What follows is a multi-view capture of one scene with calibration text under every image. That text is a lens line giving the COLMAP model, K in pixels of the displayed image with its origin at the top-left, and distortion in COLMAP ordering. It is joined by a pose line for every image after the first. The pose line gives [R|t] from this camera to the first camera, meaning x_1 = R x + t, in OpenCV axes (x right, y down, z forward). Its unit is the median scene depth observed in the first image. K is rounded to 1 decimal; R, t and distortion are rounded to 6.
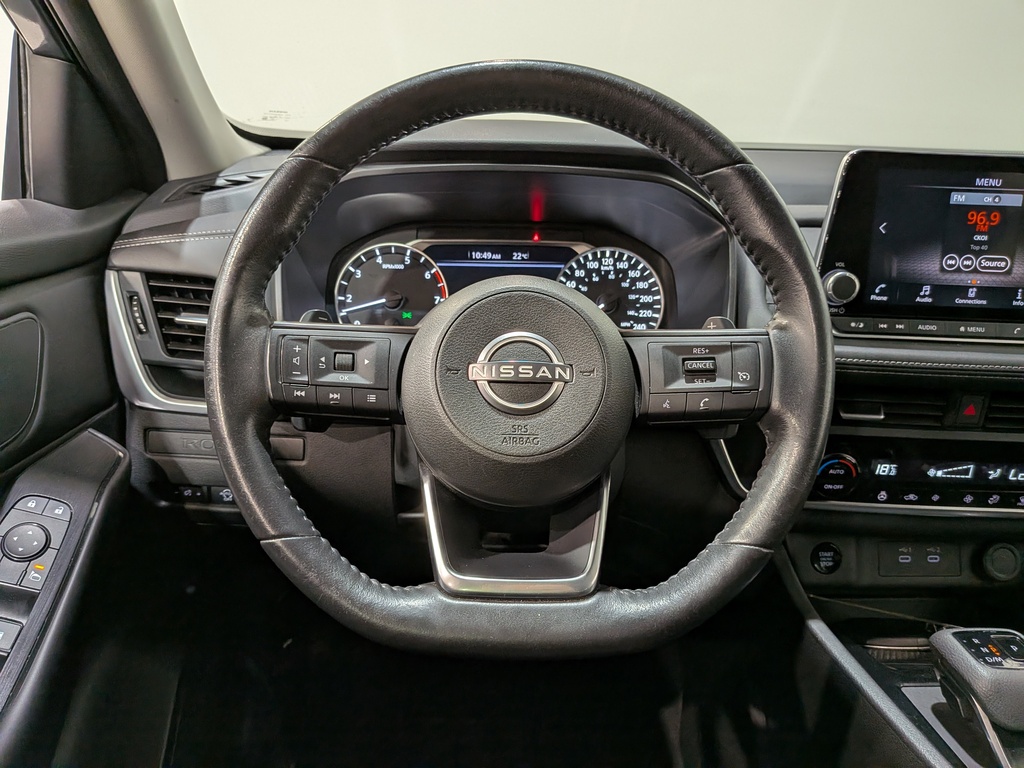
lens RADIAL K [[750.5, 0, 487.6], [0, 750.5, 392.8], [0, 0, 1]] dist [0.041716, -0.079356]
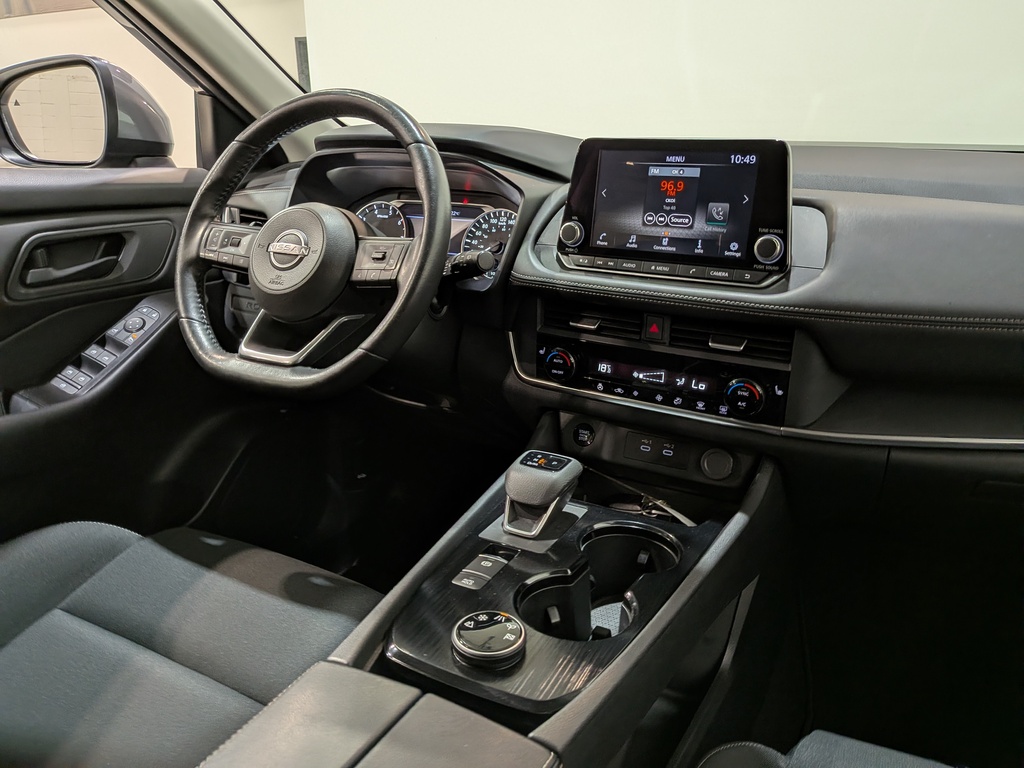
lens RADIAL K [[740.2, 0, 516.2], [0, 740.2, 380.8], [0, 0, 1]] dist [0.092492, -0.158209]
pose [[0.879275, 0.136132, -0.456446, 0.944697], [-0.150375, 0.988615, 0.005173, 0.132860], [0.451954, 0.064090, 0.889736, -0.268132]]
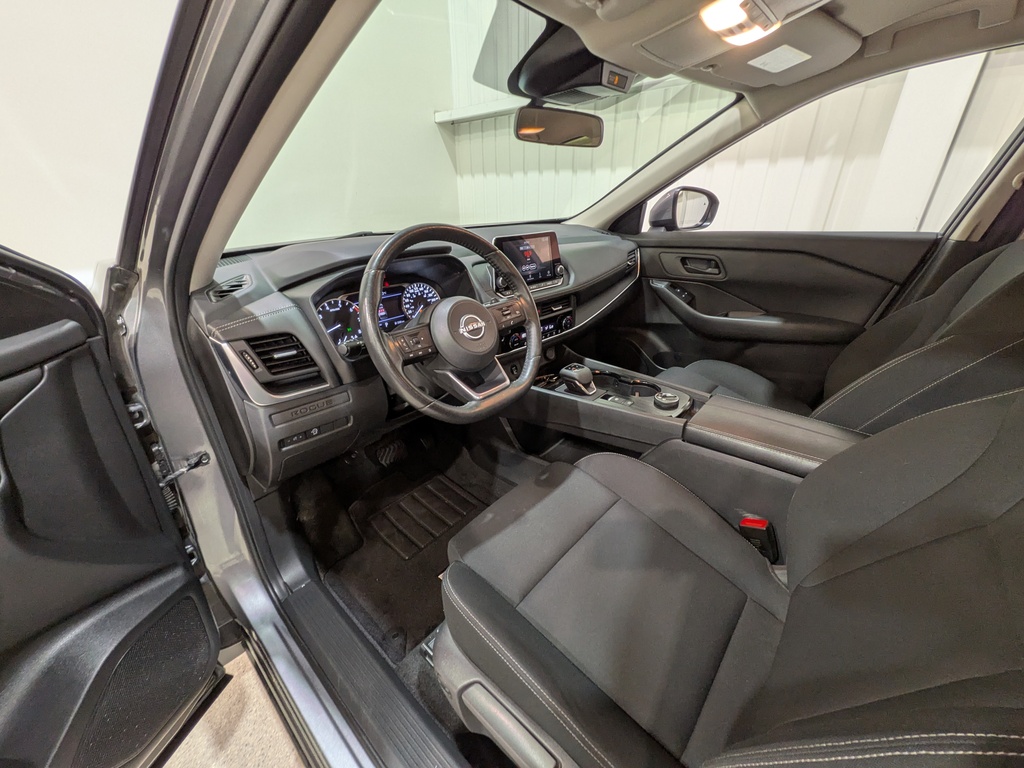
lens RADIAL K [[403.5, 0, 516.7], [0, 403.5, 379.3], [0, 0, 1]] dist [0.000860, 0.000024]
pose [[0.679024, -0.338462, 0.651437, -0.633939], [0.280937, 0.939632, 0.195363, -0.062856], [-0.678233, 0.050357, 0.733119, -0.214845]]
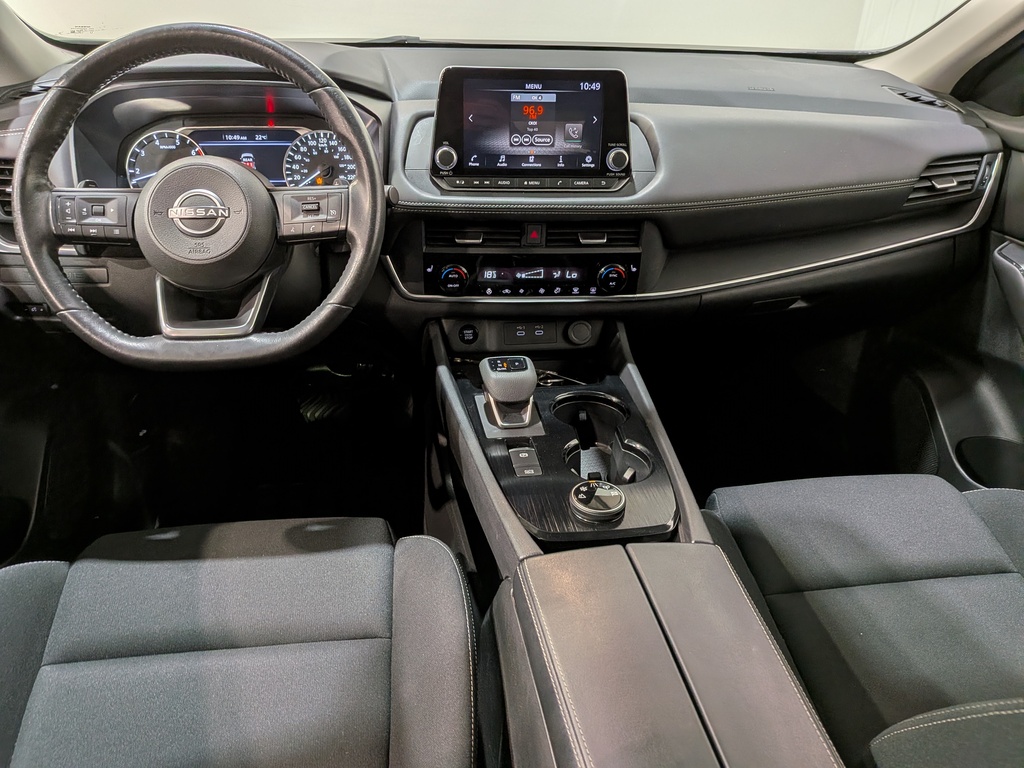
lens RADIAL K [[743.4, 0, 501.8], [0, 743.4, 380.7], [0, 0, 1]] dist [0.070832, -0.127212]
pose [[0.993224, -0.053431, 0.103202, 0.351122], [0.036530, 0.986568, 0.159213, 0.068530], [-0.110322, -0.154364, 0.981835, -0.560712]]
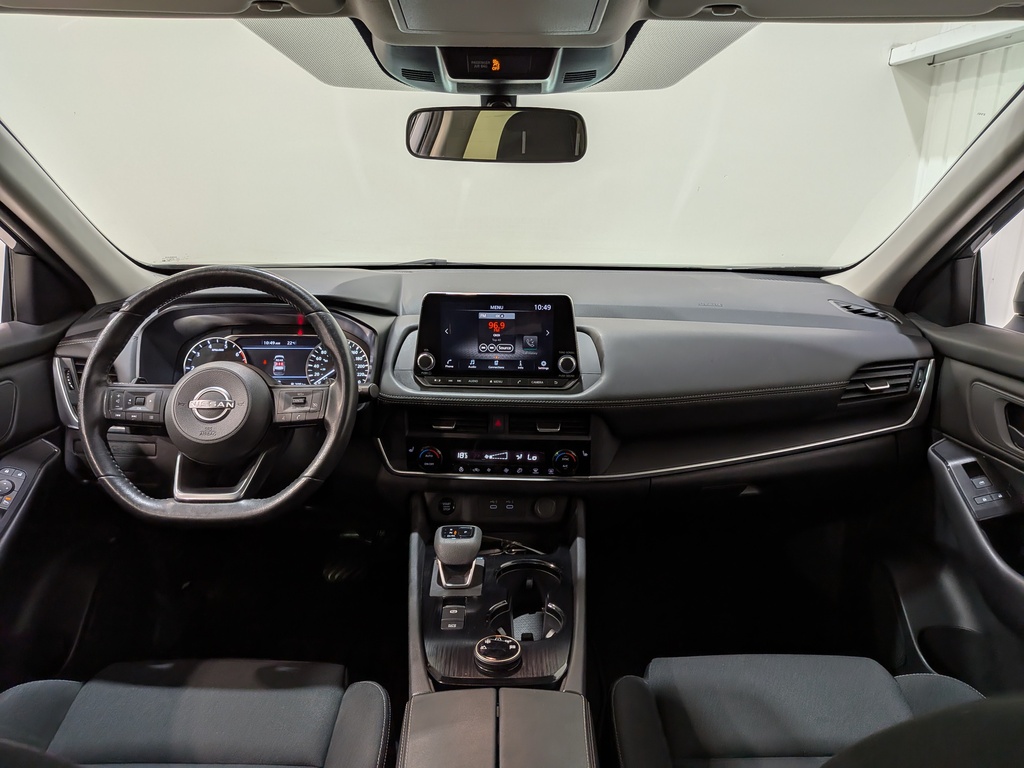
lens RADIAL K [[744.3, 0, 511.8], [0, 744.3, 405.6], [0, 0, 1]] dist [0.115515, -0.234027]
pose [[0.999787, -0.013519, -0.015603, 0.638584], [0.012774, 0.998820, -0.046851, 0.061394], [0.016218, 0.046642, 0.998780, -0.825706]]
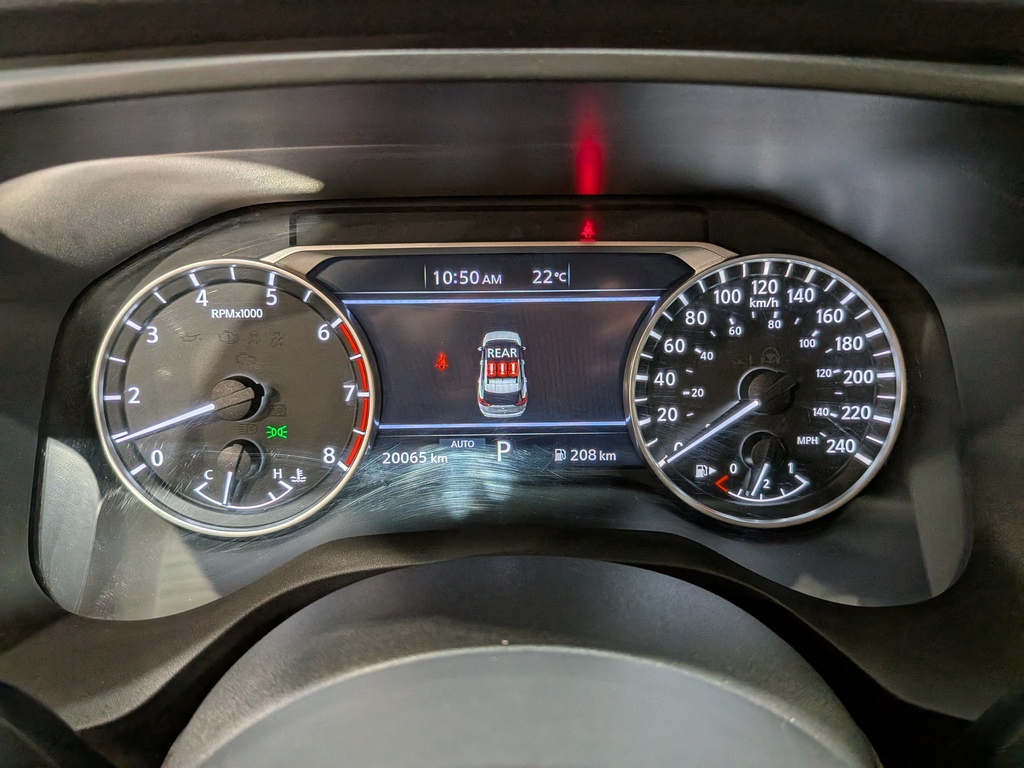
lens RADIAL K [[744.9, 0, 512.0], [0, 744.9, 384.0], [0, 0, 1]] dist [0.009016, -0.003235]
pose [[0.999683, -0.020519, -0.014567, 0.029536], [0.022013, 0.993561, 0.111141, -0.182265], [0.012193, -0.111426, 0.993698, 0.633654]]
